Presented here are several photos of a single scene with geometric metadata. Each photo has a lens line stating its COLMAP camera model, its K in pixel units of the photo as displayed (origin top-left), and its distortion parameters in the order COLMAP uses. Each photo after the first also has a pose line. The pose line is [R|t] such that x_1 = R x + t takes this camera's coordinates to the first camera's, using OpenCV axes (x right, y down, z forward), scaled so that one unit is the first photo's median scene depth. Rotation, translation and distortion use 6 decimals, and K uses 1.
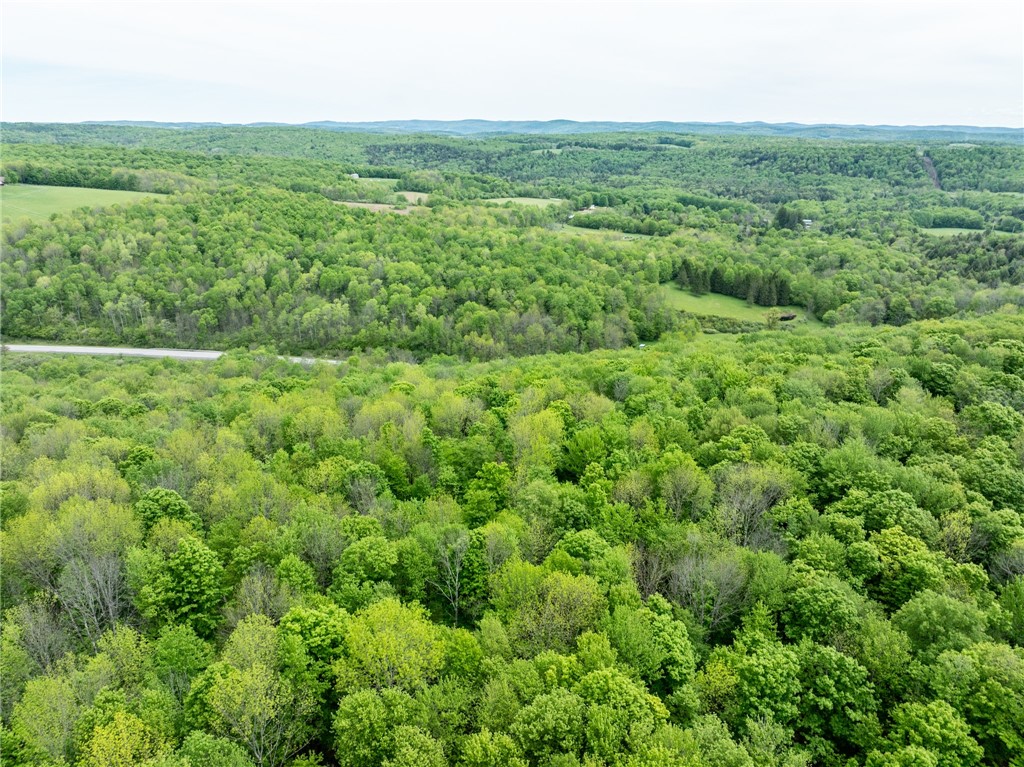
lens RADIAL K [[725.7, 0, 512.0], [0, 725.7, 383.5], [0, 0, 1]] dist [-0.037669, 0.016527]
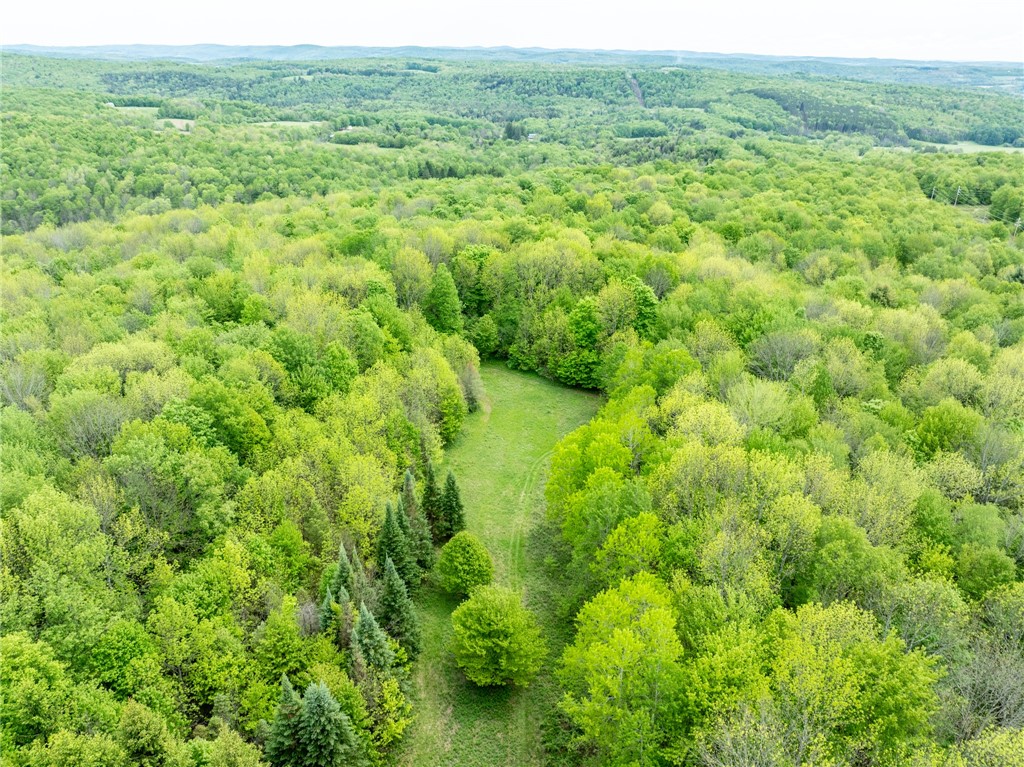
lens RADIAL K [[732.4, 0, 512.0], [0, 732.4, 383.5], [0, 0, 1]] dist [-0.047680, 0.026266]
pose [[0.949995, -0.124050, 0.286567, -0.021428], [0.098426, 0.989881, 0.102212, 0.055768], [-0.296347, -0.068895, 0.952592, -0.168758]]
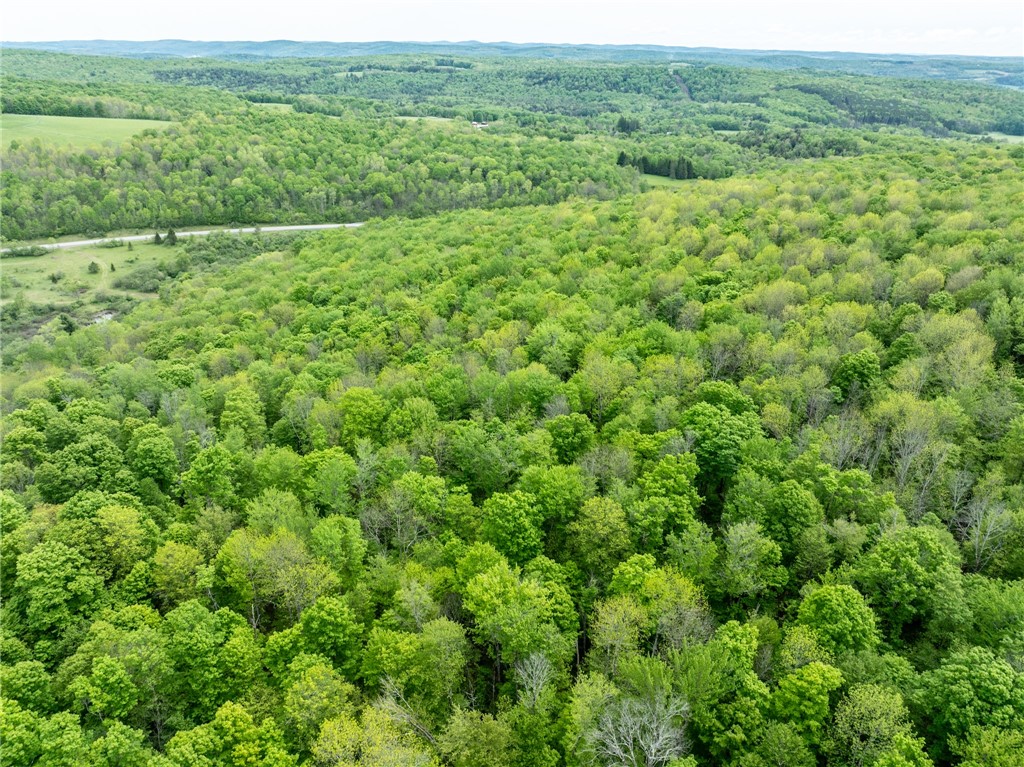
lens RADIAL K [[737.4, 0, 512.0], [0, 737.4, 383.5], [0, 0, 1]] dist [-0.049360, 0.030962]
pose [[0.930753, -0.148733, 0.334033, -0.280560], [0.117681, 0.986776, 0.111469, 0.051614], [-0.346194, -0.064441, 0.935947, -0.173117]]
